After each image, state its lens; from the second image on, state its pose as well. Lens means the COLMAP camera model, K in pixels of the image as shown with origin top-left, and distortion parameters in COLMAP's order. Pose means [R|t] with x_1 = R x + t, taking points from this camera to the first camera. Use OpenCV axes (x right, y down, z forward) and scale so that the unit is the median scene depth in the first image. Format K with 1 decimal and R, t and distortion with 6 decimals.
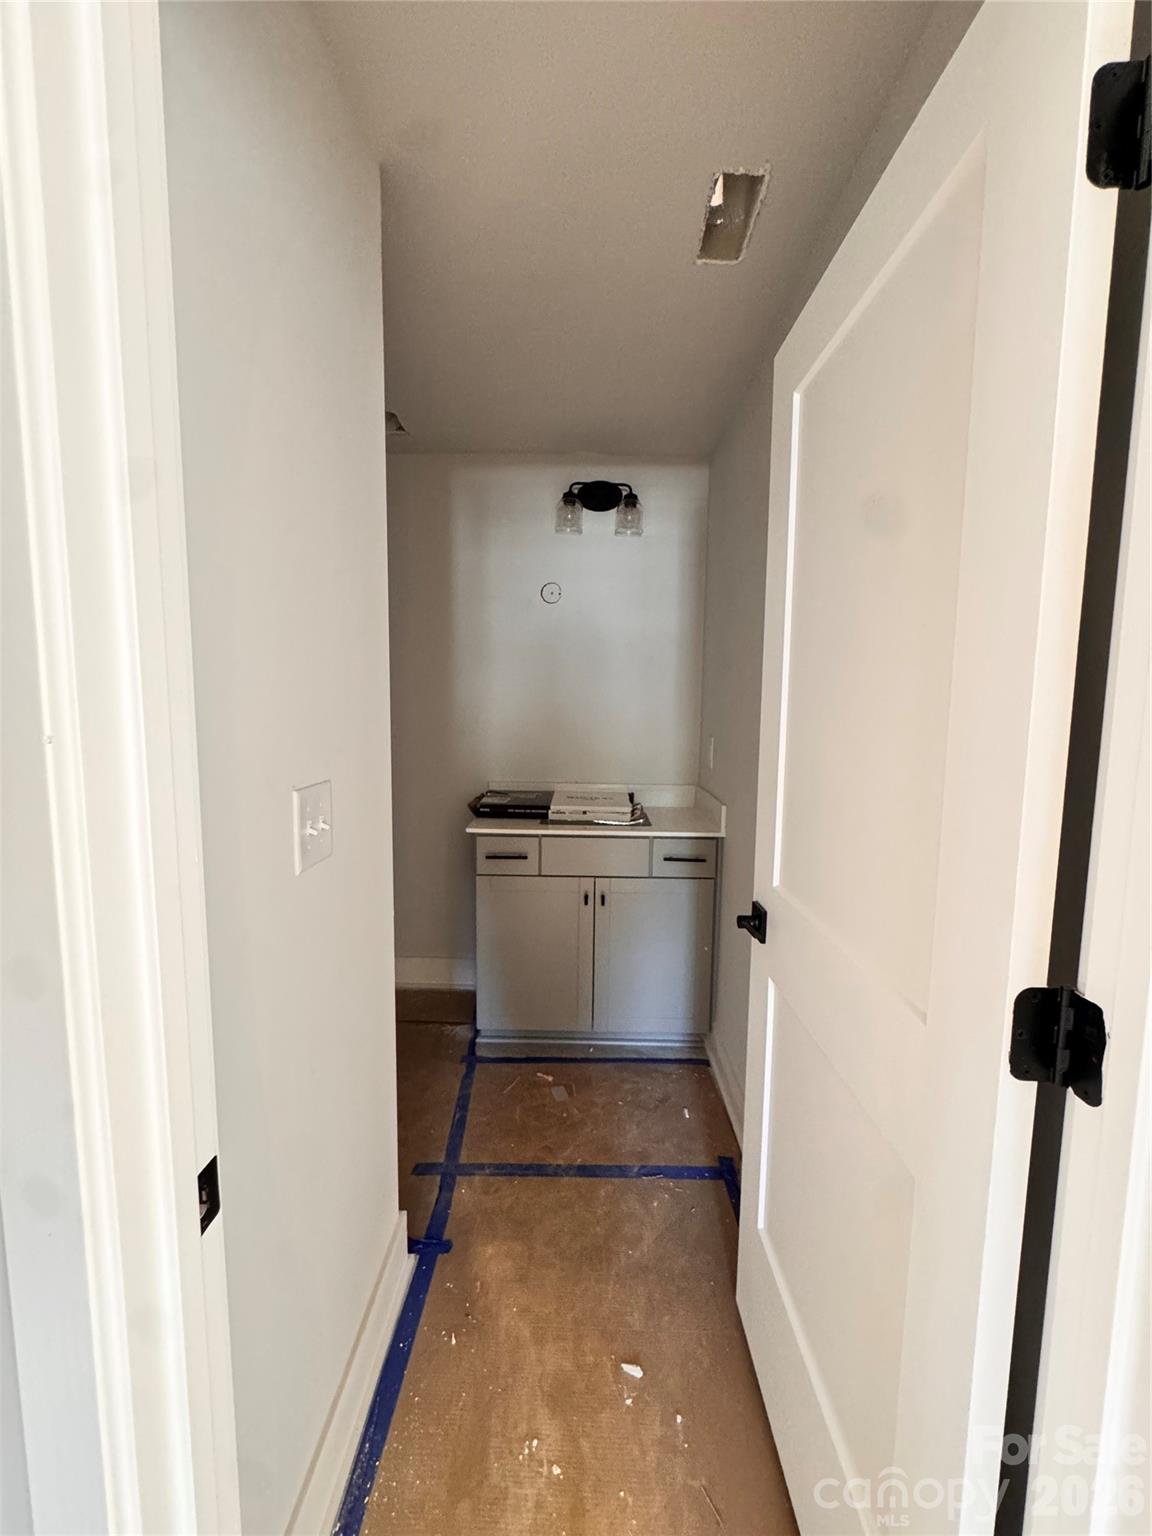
lens RADIAL K [[616.2, 0, 578.1], [0, 616.2, 763.1], [0, 0, 1]] dist [-0.005763, 0.000766]
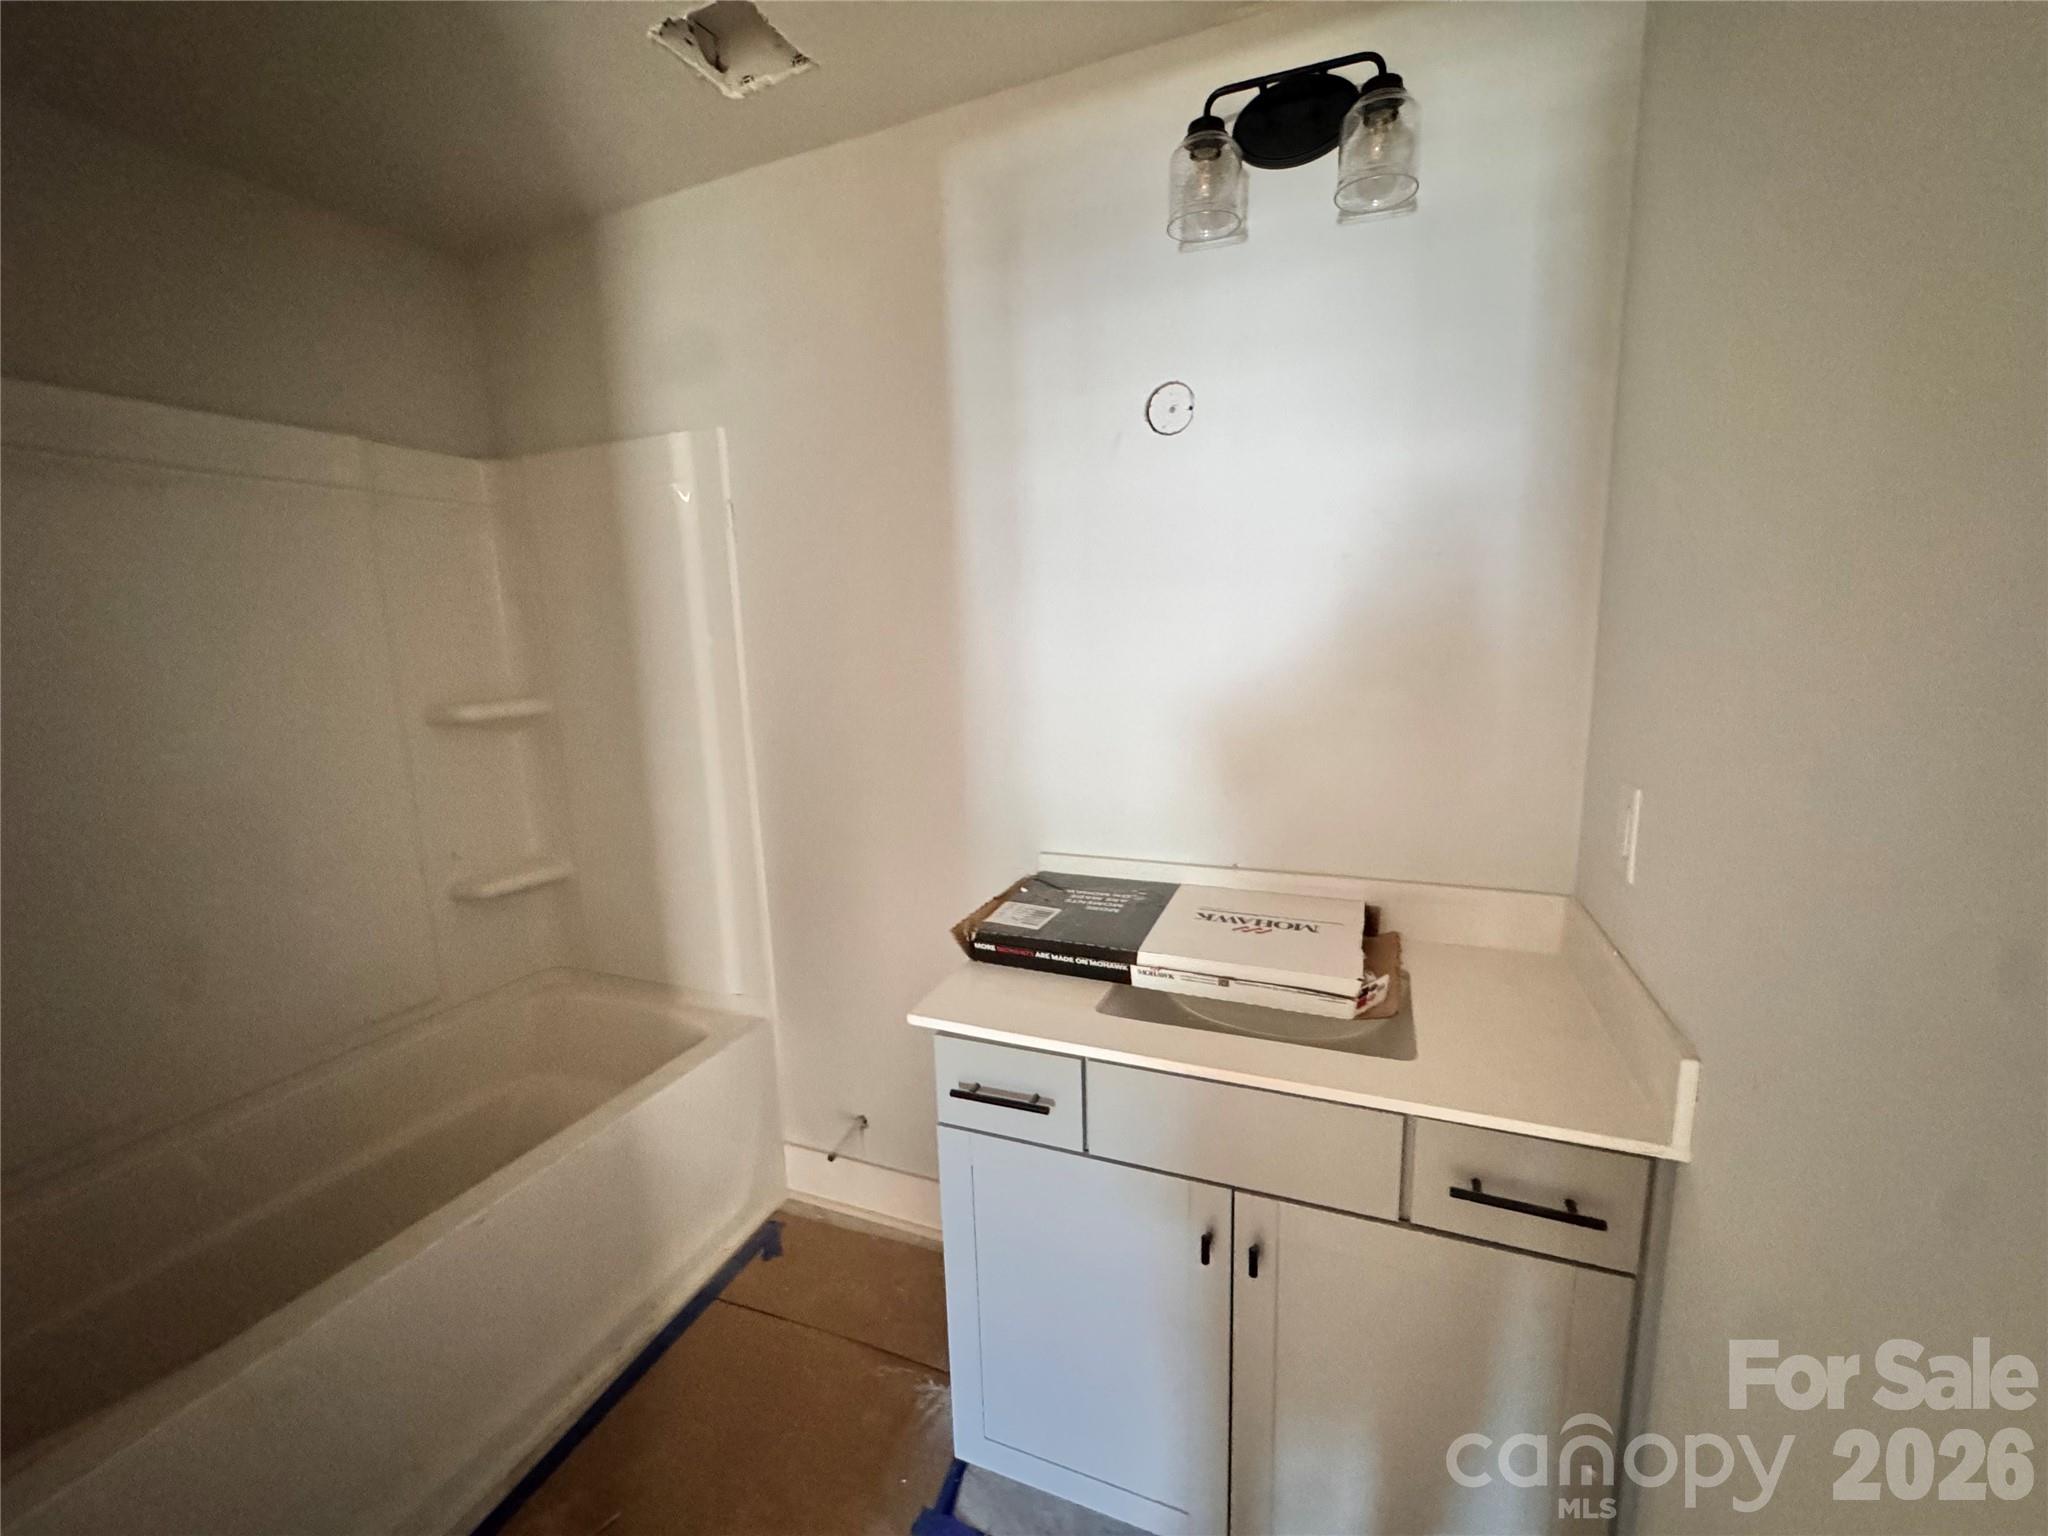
lens RADIAL K [[821.6, 0, 1029.8], [0, 821.6, 768.9], [0, 0, 1]] dist [-0.005763, 0.000766]
pose [[0.931377, 0.019741, -0.363521, 0.079251], [0.005120, 0.997720, 0.067299, -0.083836], [0.364021, -0.064542, 0.929152, 0.495085]]
